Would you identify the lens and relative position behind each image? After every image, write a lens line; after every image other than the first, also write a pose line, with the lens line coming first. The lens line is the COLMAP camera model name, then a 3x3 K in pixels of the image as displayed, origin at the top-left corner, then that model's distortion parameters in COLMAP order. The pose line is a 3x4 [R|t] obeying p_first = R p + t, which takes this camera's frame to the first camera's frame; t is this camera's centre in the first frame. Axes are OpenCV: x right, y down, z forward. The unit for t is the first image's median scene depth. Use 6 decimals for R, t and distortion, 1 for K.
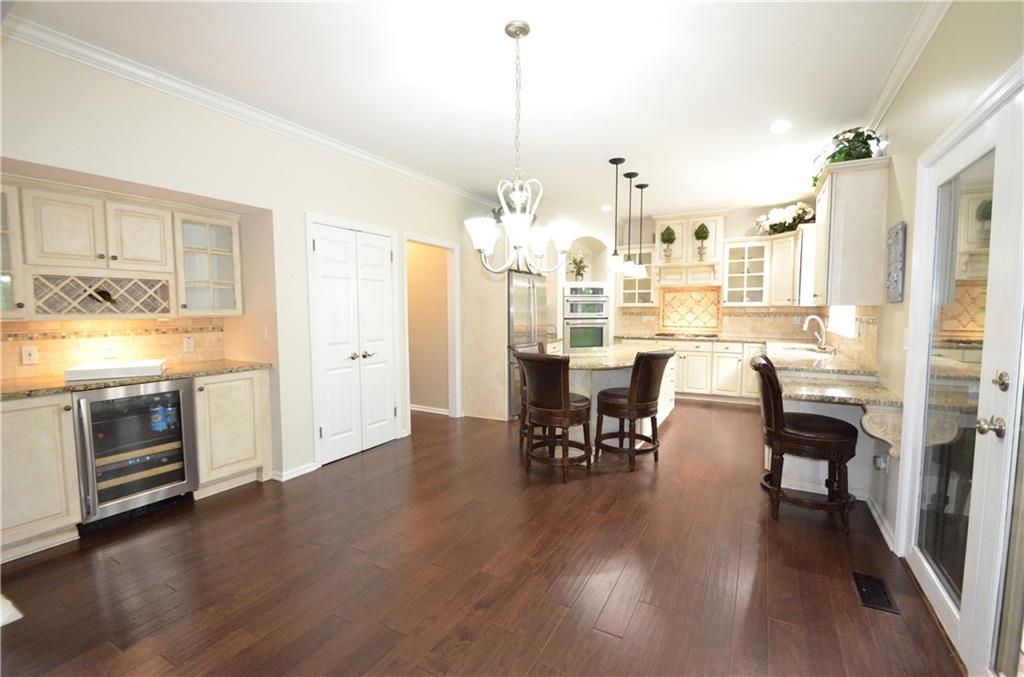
lens RADIAL K [[446.0, 0, 517.7], [0, 446.0, 339.0], [0, 0, 1]] dist [0.021144, -0.026346]
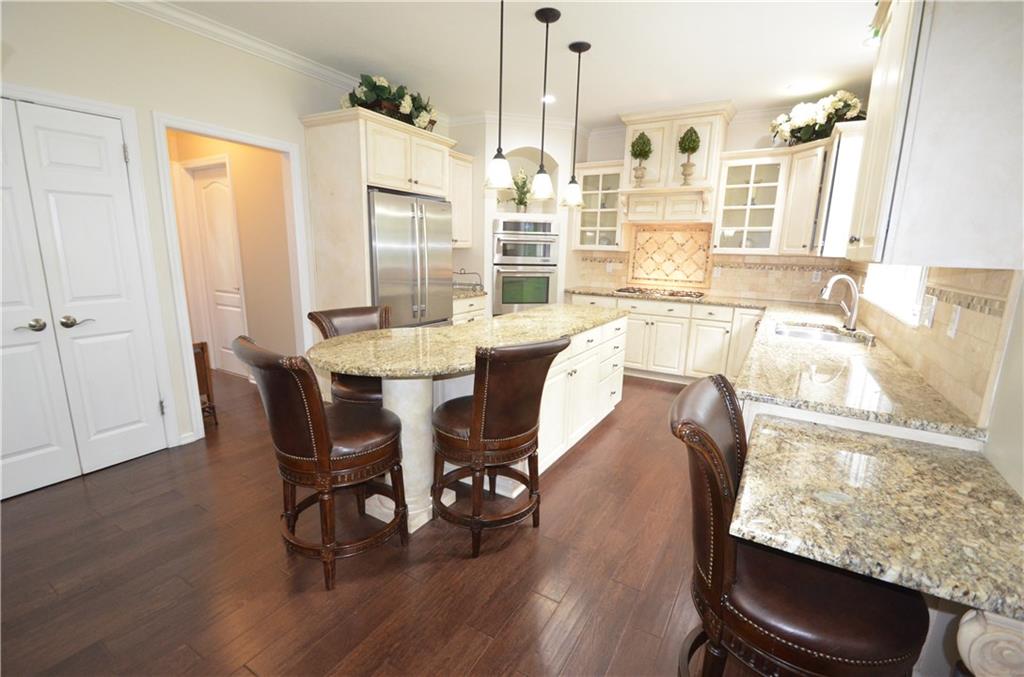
lens RADIAL K [[446.0, 0, 517.7], [0, 446.0, 339.0], [0, 0, 1]] dist [0.021144, -0.026346]
pose [[0.999094, 0.031932, -0.028119, 0.176829], [-0.027877, 0.990540, 0.134360, -0.025169], [0.032144, -0.133454, 0.990534, 0.274848]]
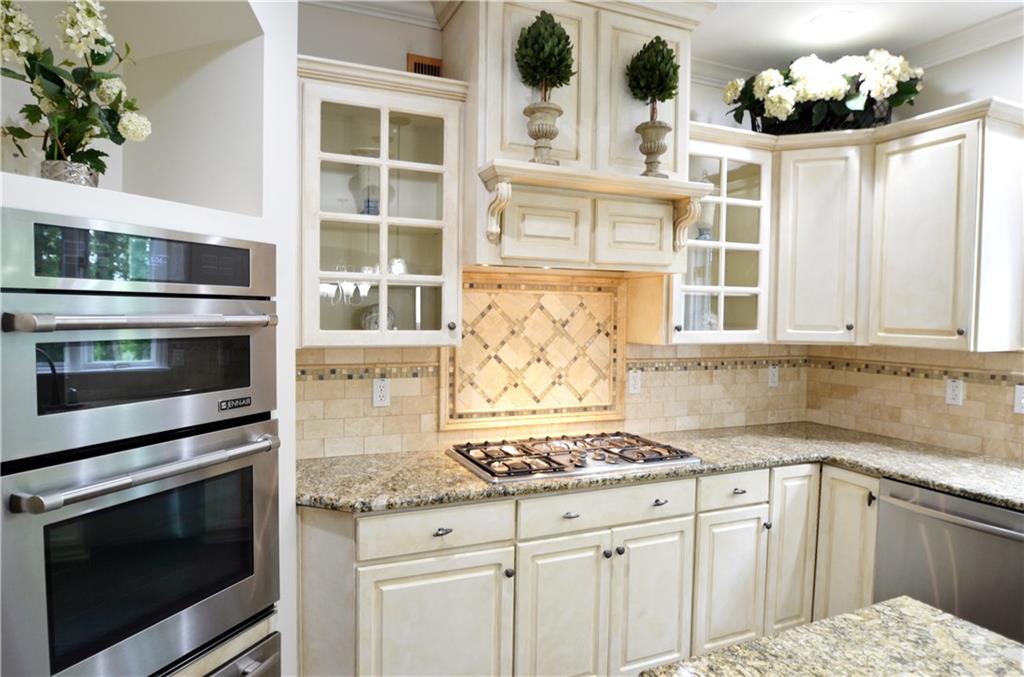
lens RADIAL K [[613.0, 0, 512.0], [0, 613.0, 338.5], [0, 0, 1]] dist [-0.040227, 0.000132]
pose [[0.608998, -0.022490, 0.792853, 0.068943], [0.041739, 0.999122, -0.003720, -0.079267], [-0.792073, 0.035359, 0.609402, 0.834251]]
